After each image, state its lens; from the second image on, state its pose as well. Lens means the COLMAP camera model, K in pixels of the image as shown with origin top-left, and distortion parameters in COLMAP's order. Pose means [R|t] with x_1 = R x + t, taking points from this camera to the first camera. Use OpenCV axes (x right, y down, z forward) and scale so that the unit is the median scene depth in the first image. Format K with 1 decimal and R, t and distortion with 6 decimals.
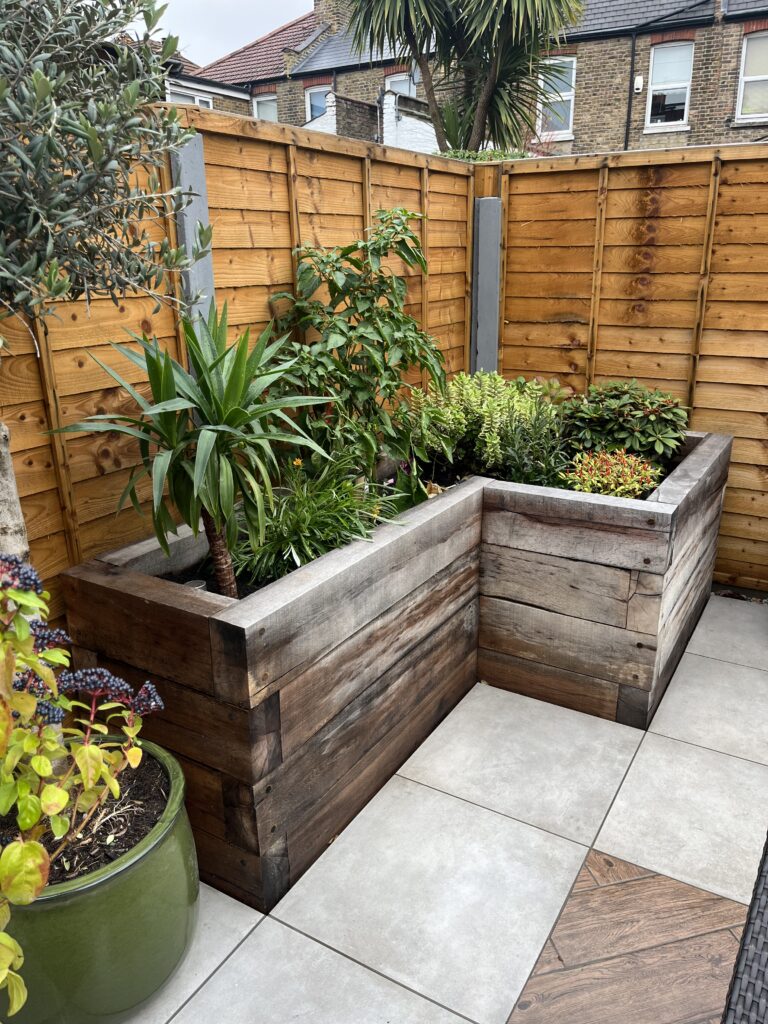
lens RADIAL K [[787.5, 0, 384.0], [0, 787.5, 512.0], [0, 0, 1]] dist [0.059627, -0.102139]
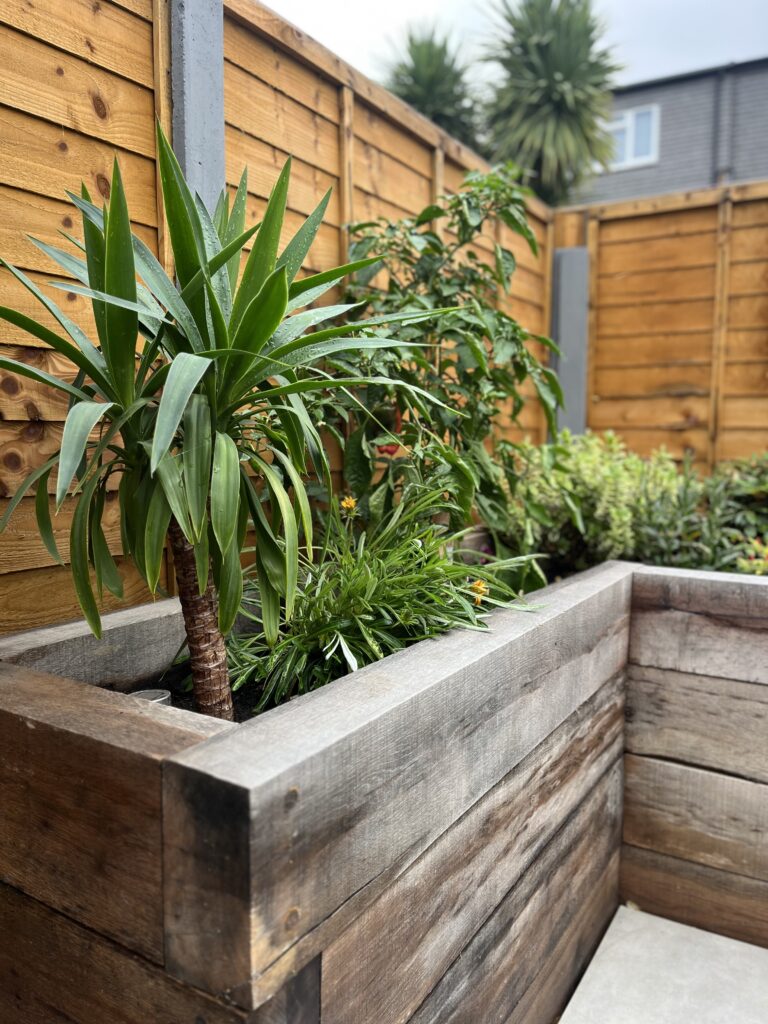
lens RADIAL K [[787.5, 0, 384.0], [0, 787.5, 512.0], [0, 0, 1]] dist [0.059627, -0.102139]
pose [[0.999815, 0.018506, -0.005227, -0.081446], [-0.019197, 0.976329, -0.215435, 0.071347], [0.001116, 0.215496, 0.976504, 0.433614]]
